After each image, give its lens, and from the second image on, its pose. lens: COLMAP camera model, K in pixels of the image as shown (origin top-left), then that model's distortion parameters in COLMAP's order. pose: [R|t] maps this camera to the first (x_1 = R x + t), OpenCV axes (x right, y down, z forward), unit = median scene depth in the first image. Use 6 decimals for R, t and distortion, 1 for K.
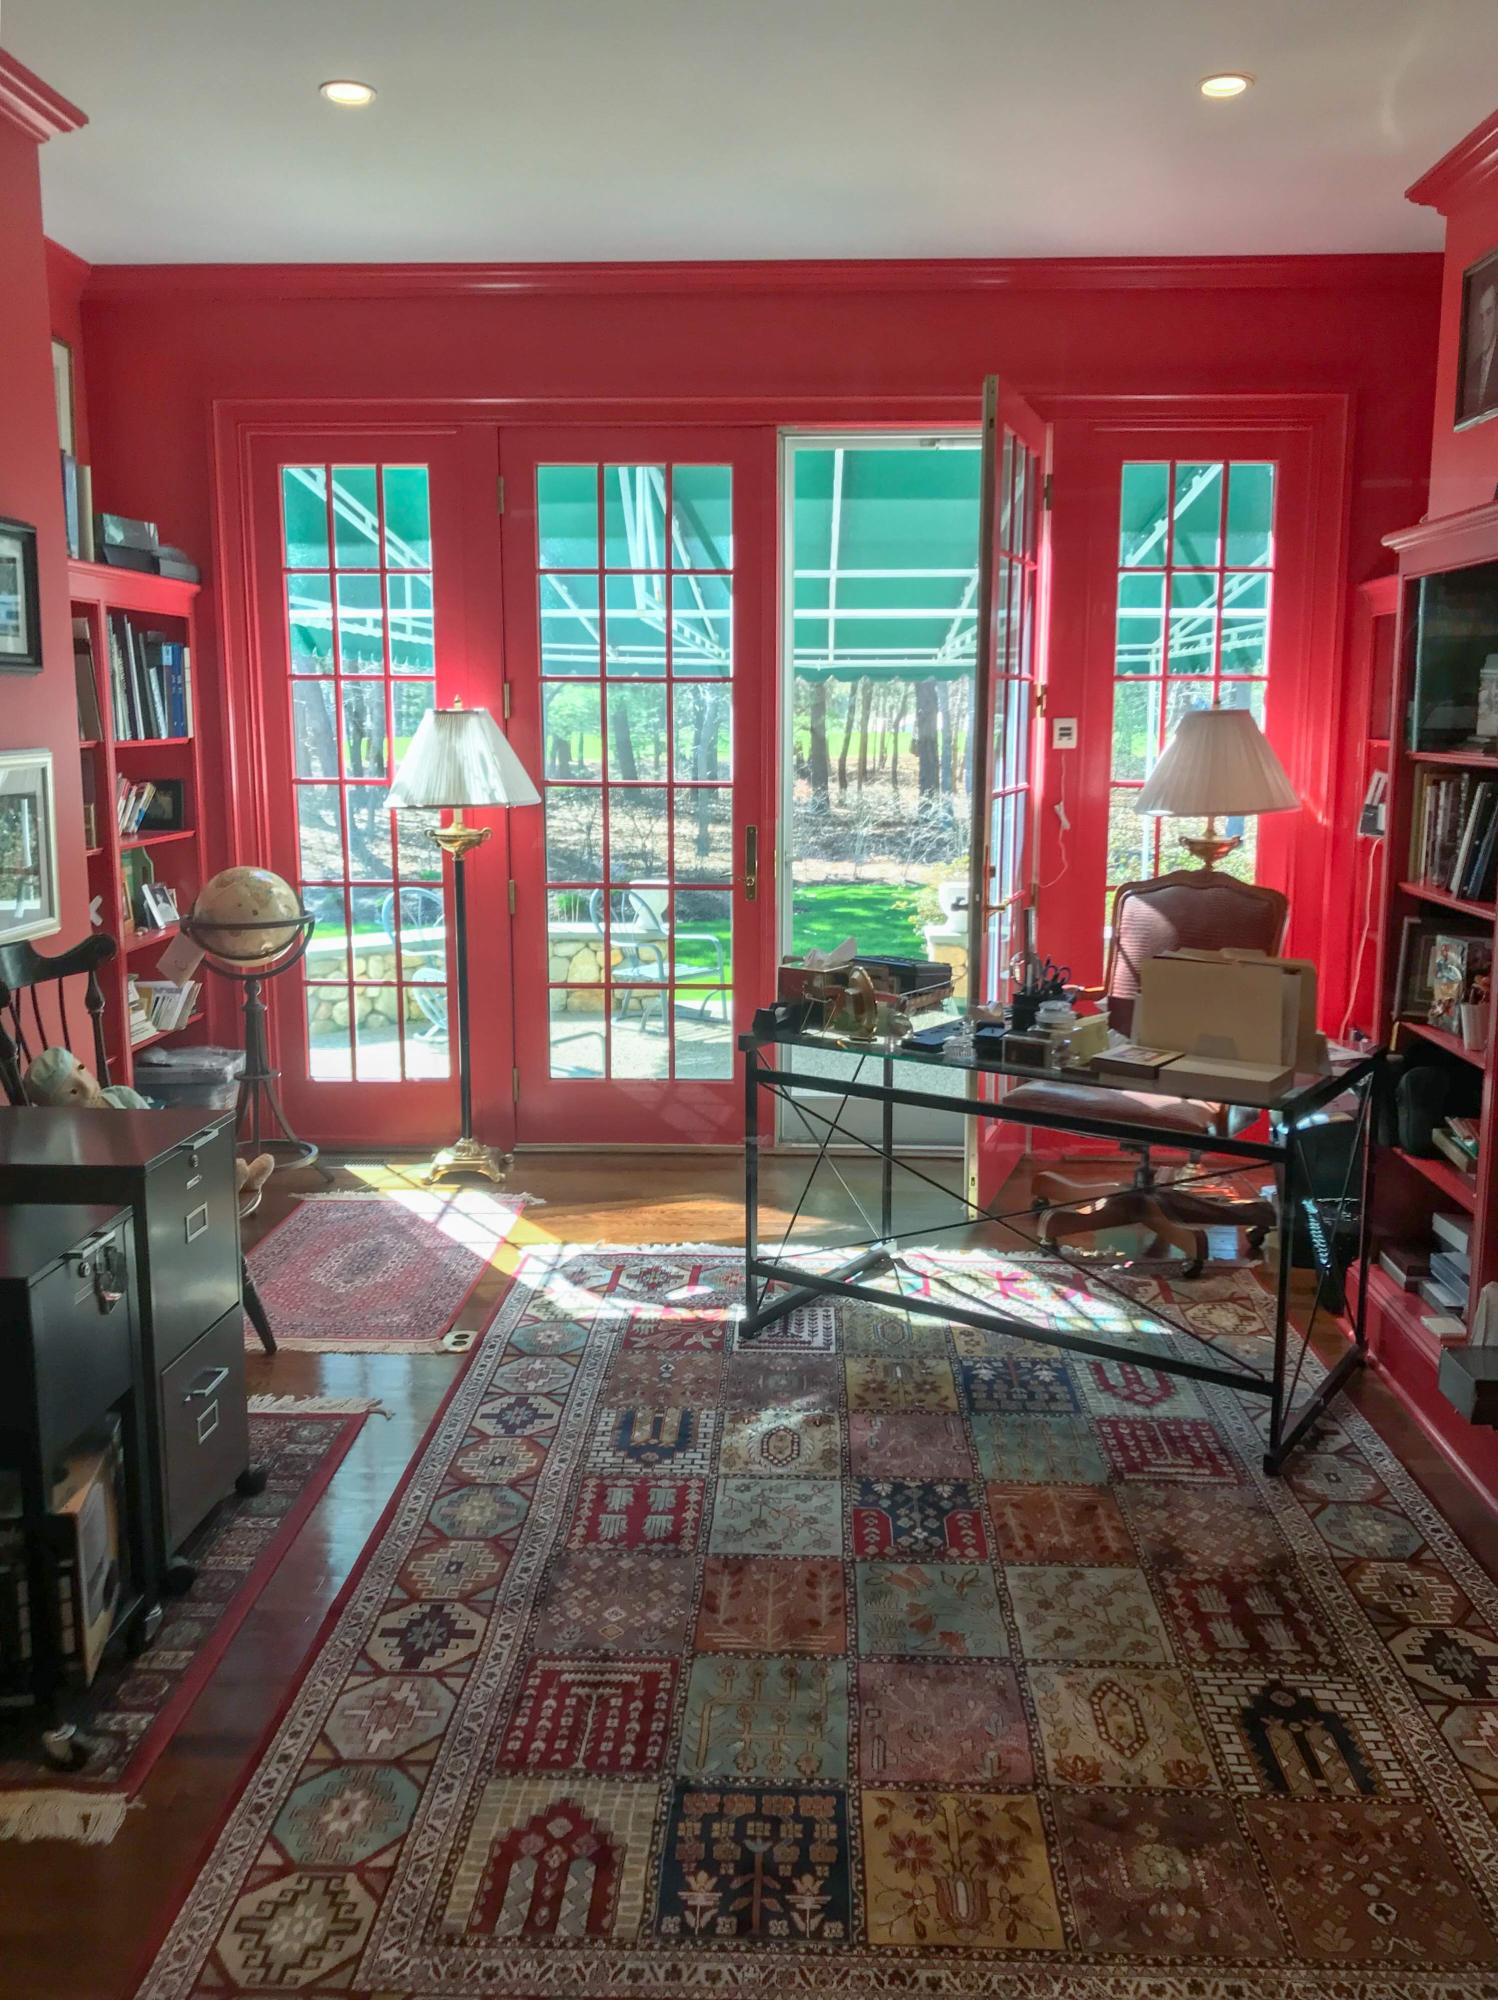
lens RADIAL K [[1647.8, 0, 749.5], [0, 1647.8, 996.6], [0, 0, 1]] dist [0.002628, -0.010810]
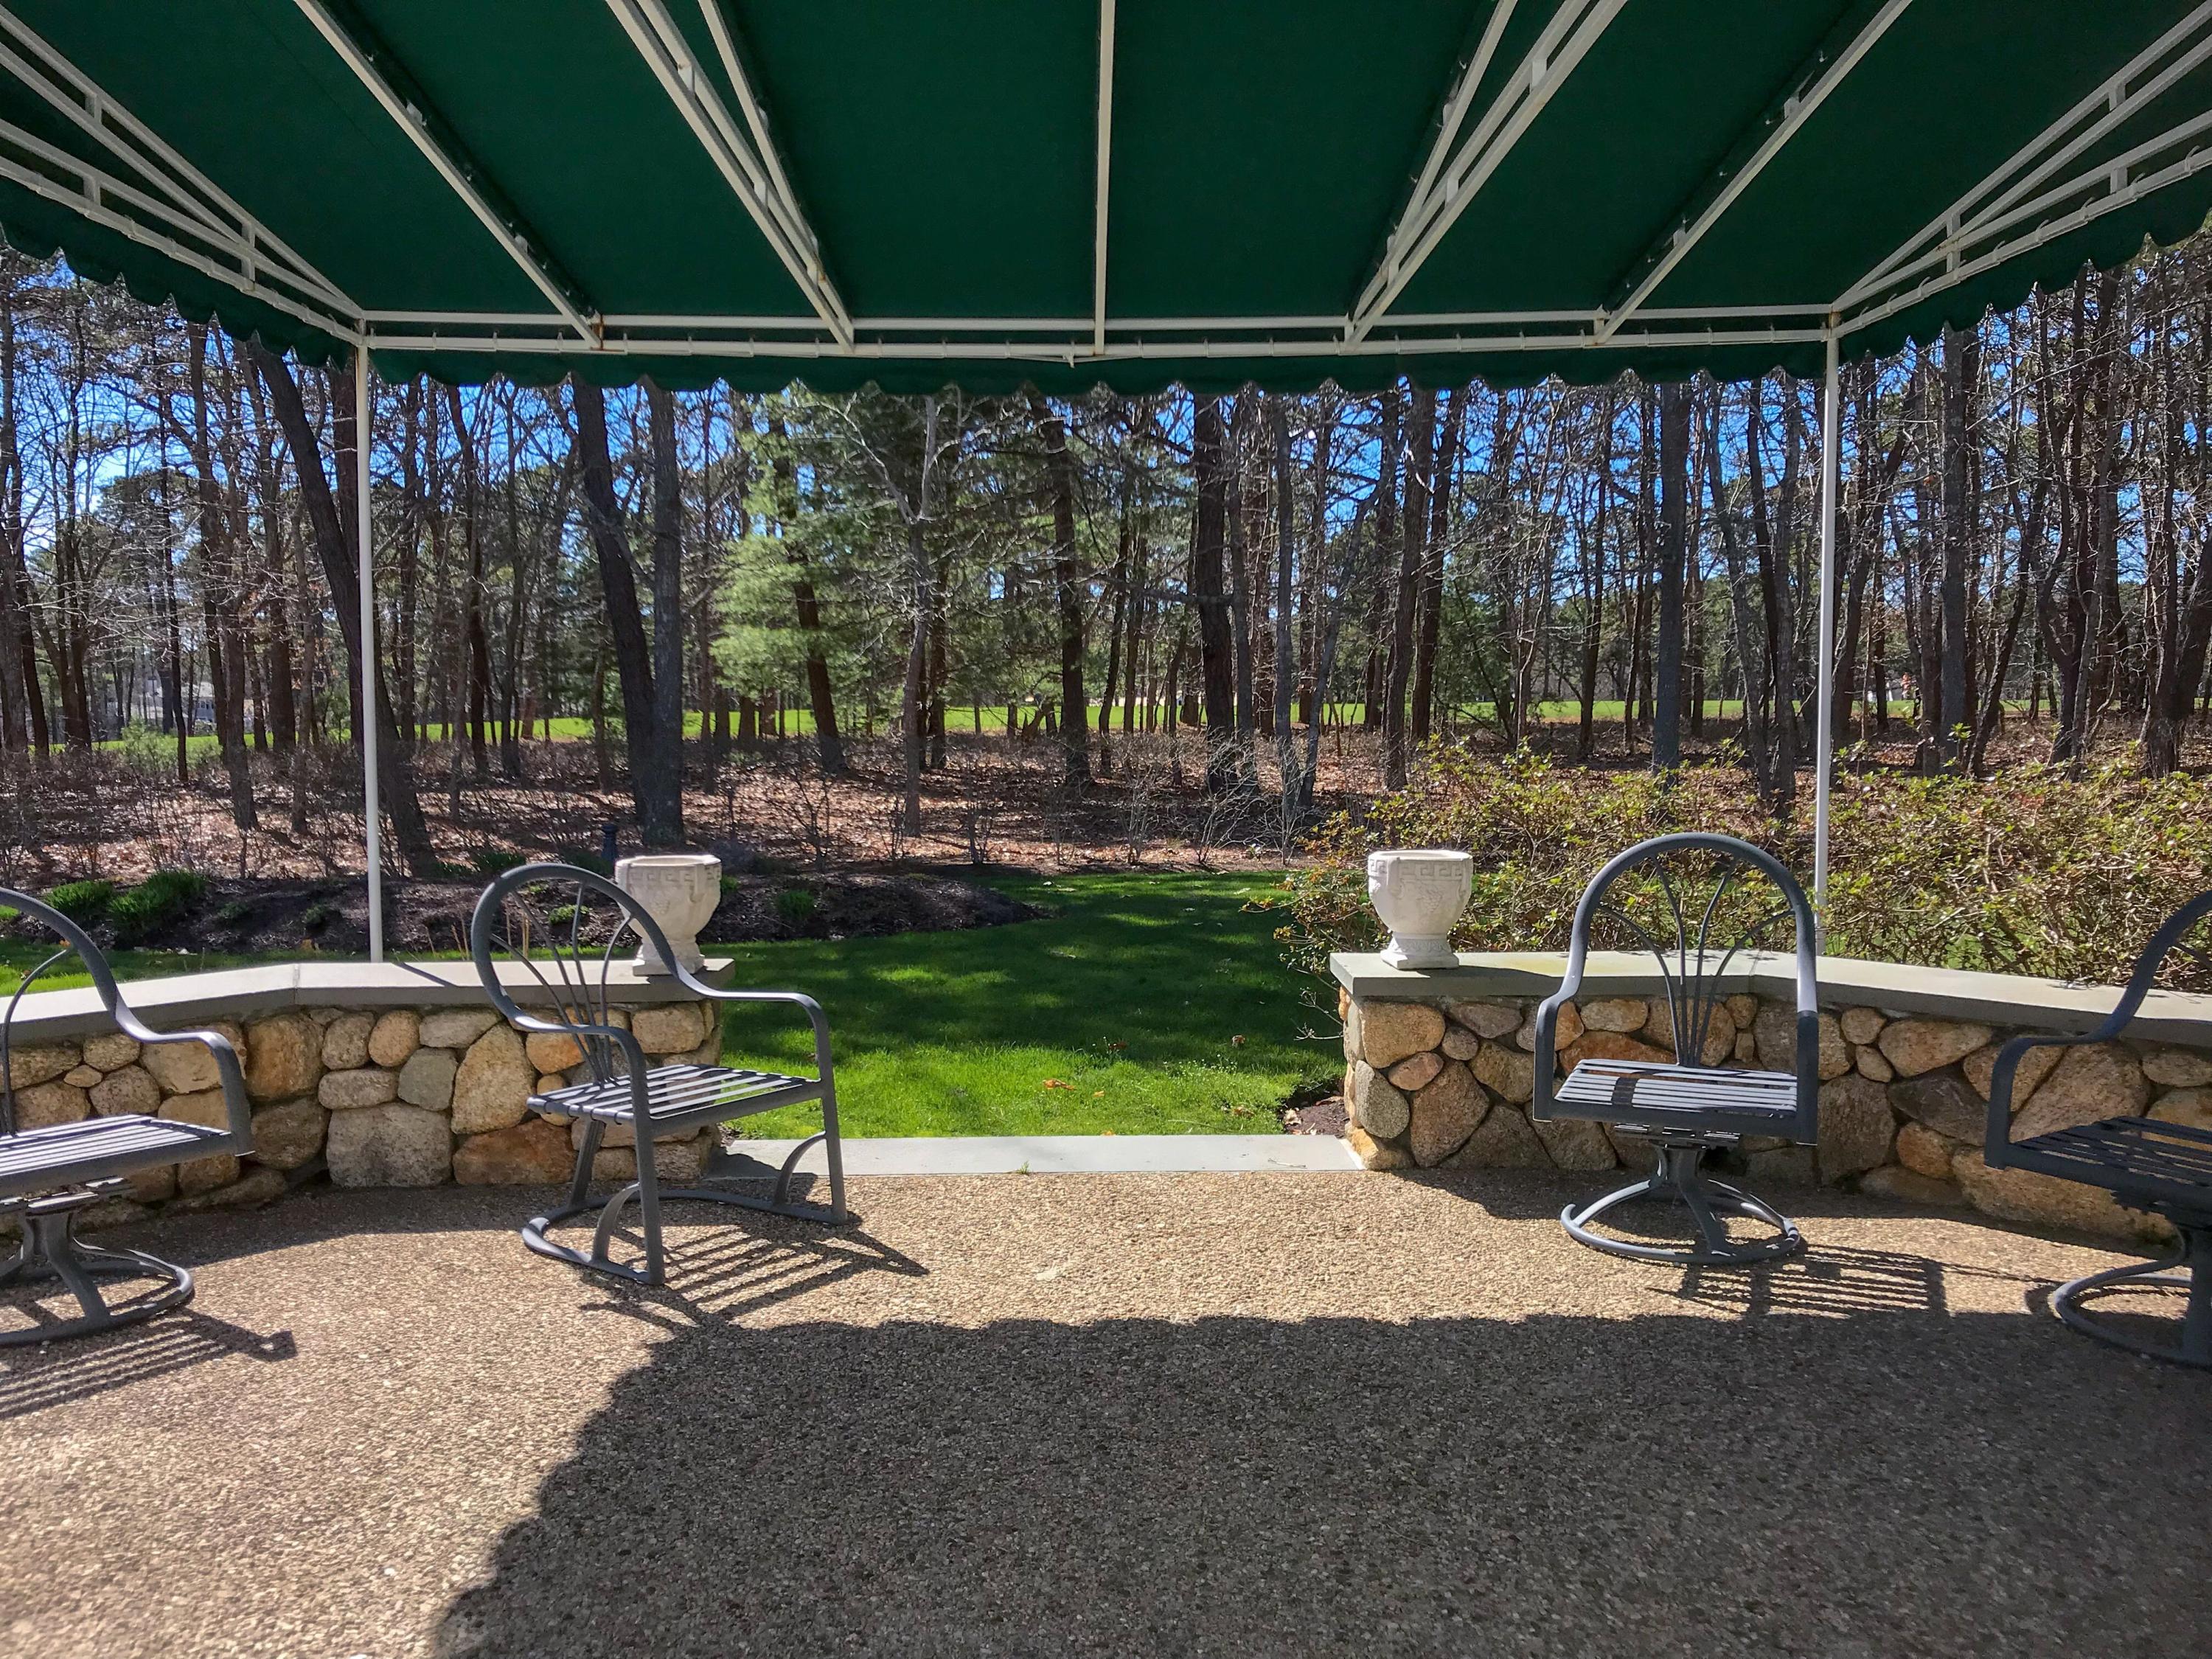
lens RADIAL K [[1822.4, 0, 1104.6], [0, 1822.4, 827.7], [0, 0, 1]] dist [0.002628, -0.010810]
pose [[0.998238, 0.004639, 0.059157, 0.023138], [0.000910, 0.995625, -0.093431, -0.035892], [-0.059331, 0.093320, 0.993867, 0.533667]]
